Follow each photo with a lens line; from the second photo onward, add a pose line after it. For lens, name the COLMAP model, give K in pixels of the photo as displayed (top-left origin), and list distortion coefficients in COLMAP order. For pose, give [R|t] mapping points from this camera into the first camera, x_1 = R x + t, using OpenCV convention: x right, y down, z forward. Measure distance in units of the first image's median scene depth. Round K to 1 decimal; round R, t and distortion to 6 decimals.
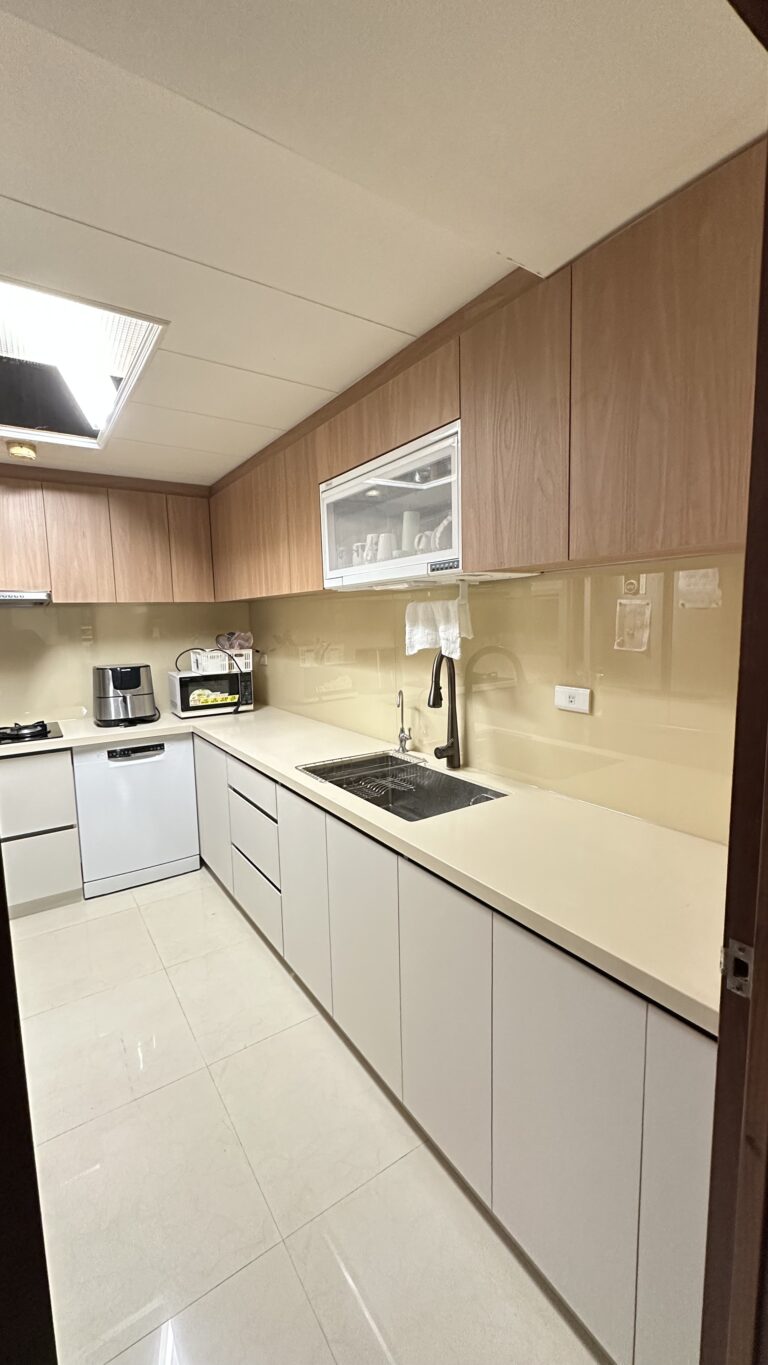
lens RADIAL K [[543.2, 0, 382.4], [0, 543.2, 681.9], [0, 0, 1]] dist [-0.004183, 0.000630]
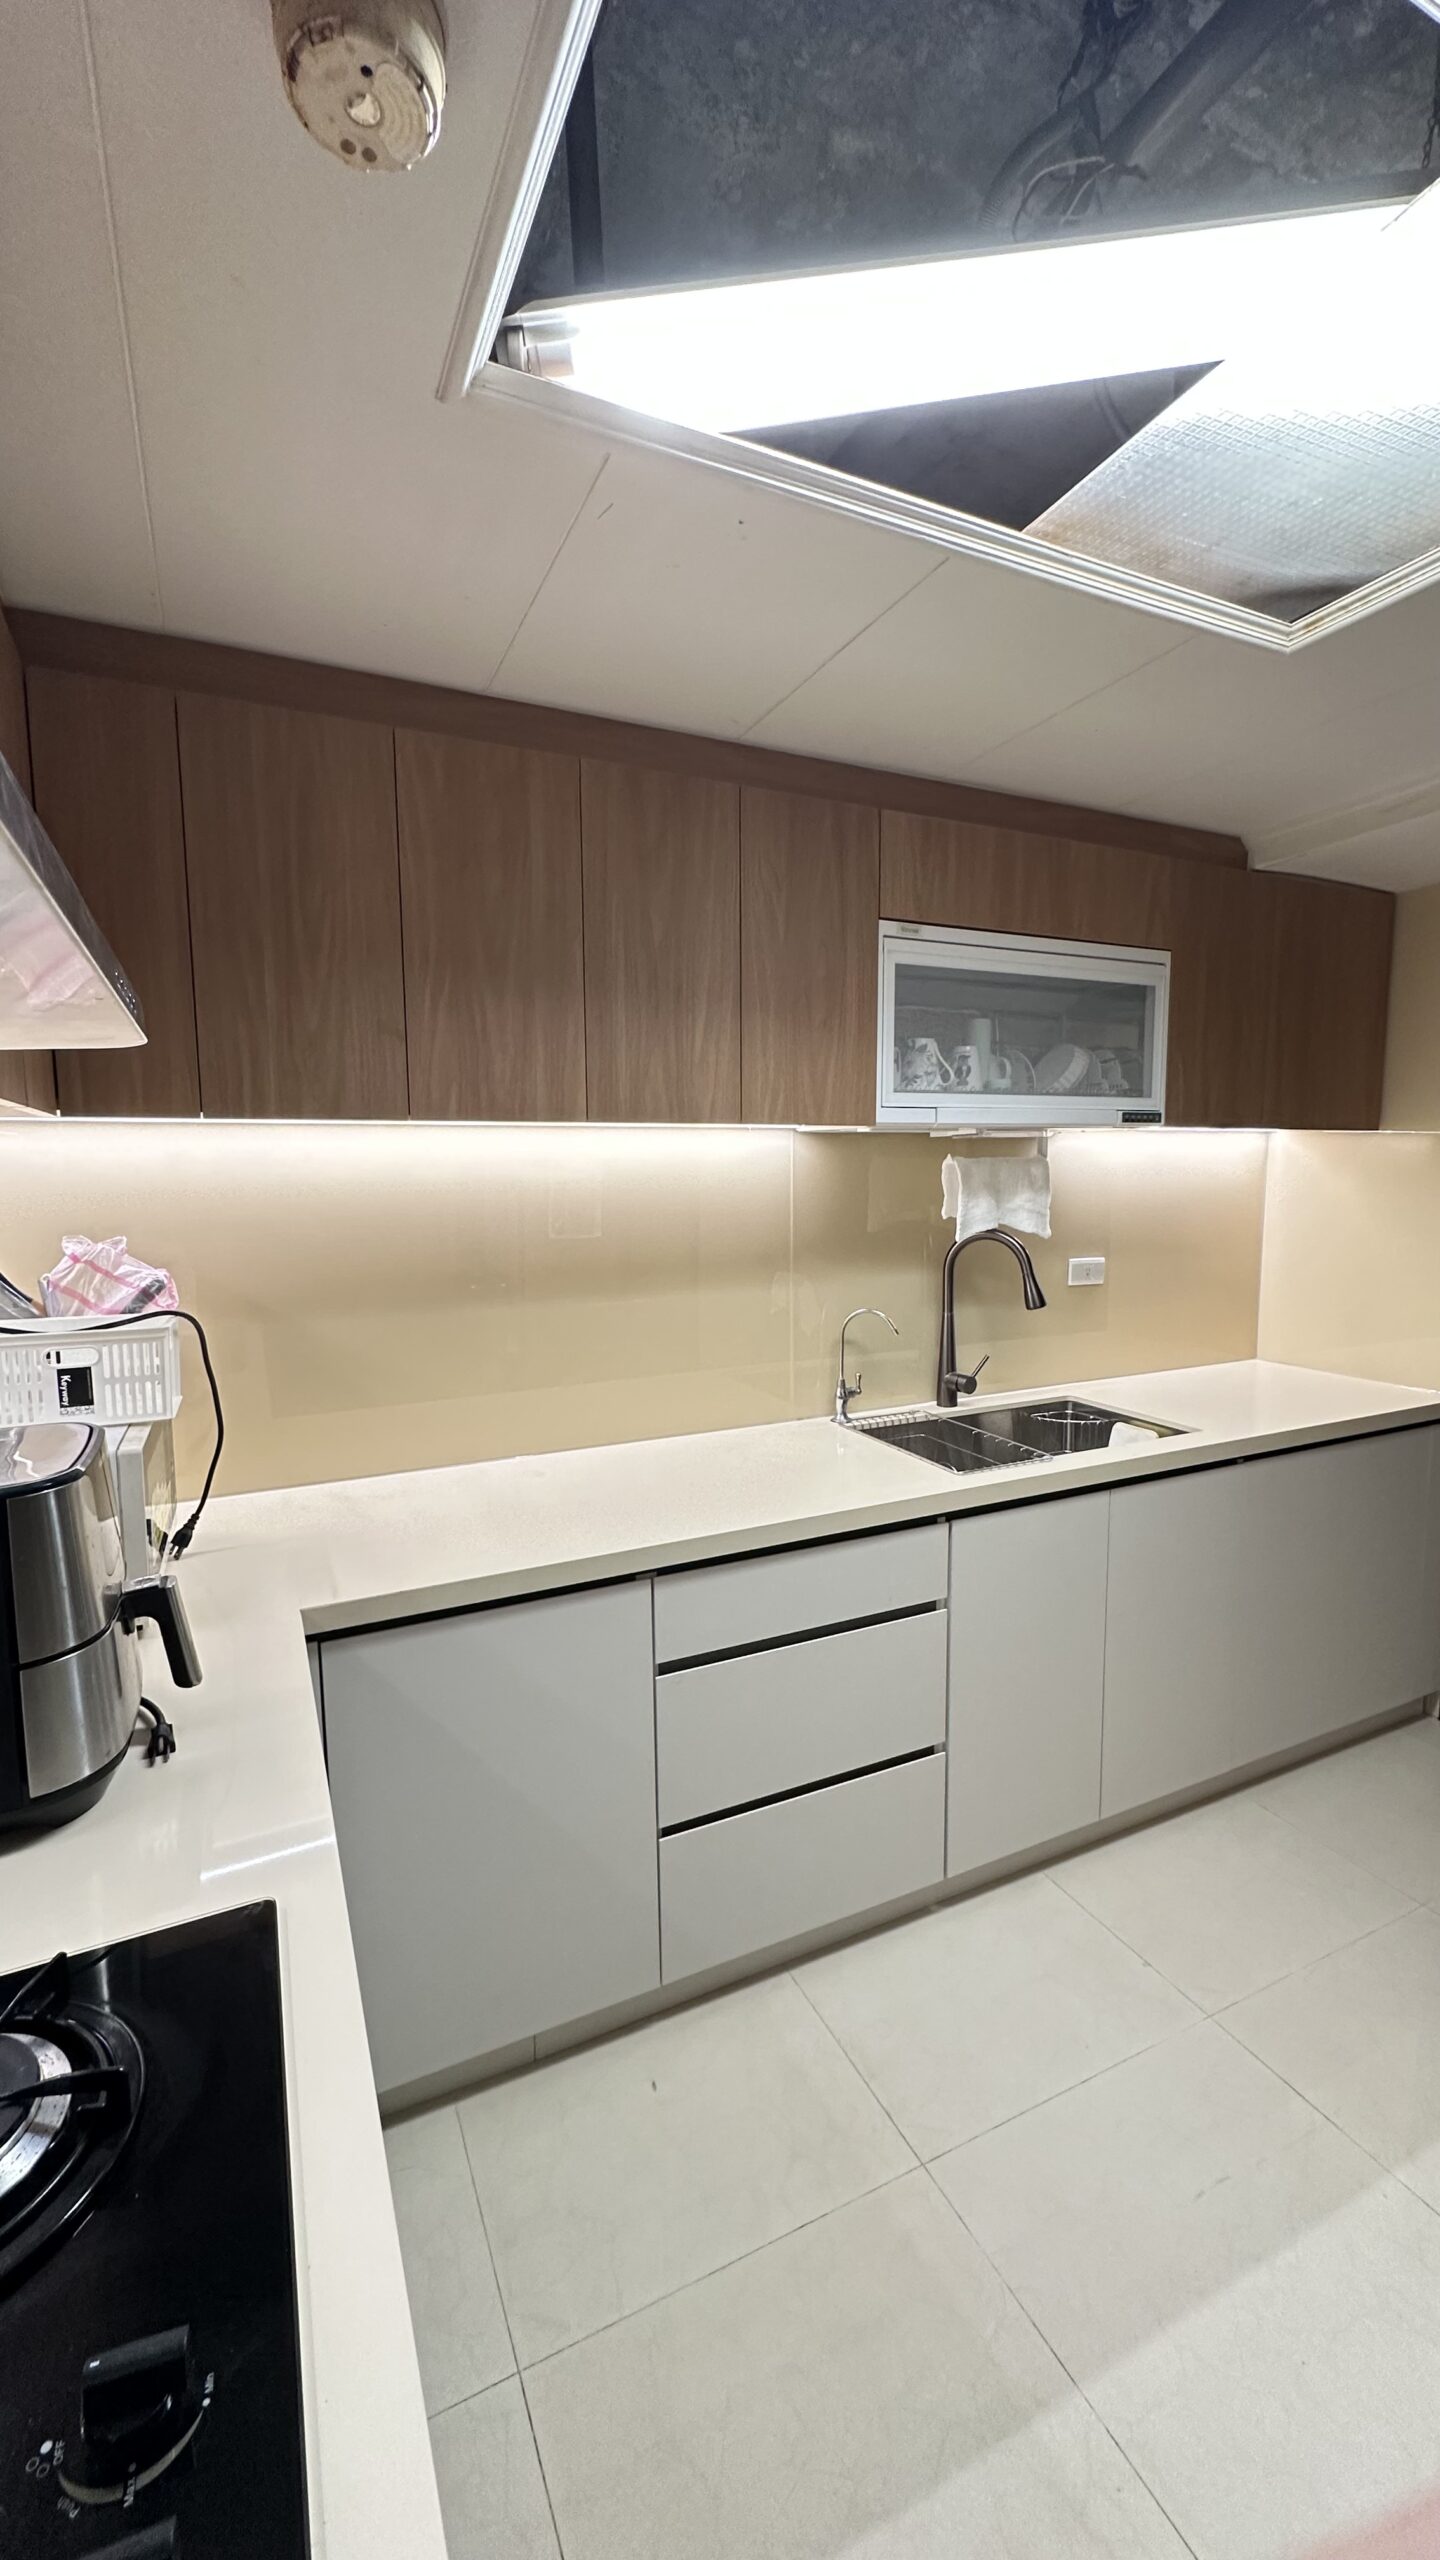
lens RADIAL K [[1018.8, 0, 718.2], [0, 1018.8, 1282.2], [0, 0, 1]] dist [-0.004183, 0.000630]
pose [[0.148865, -0.089986, 0.984755, -0.851741], [0.122674, 0.989839, 0.071906, -0.089413], [-0.981219, 0.110099, 0.158391, 0.798996]]
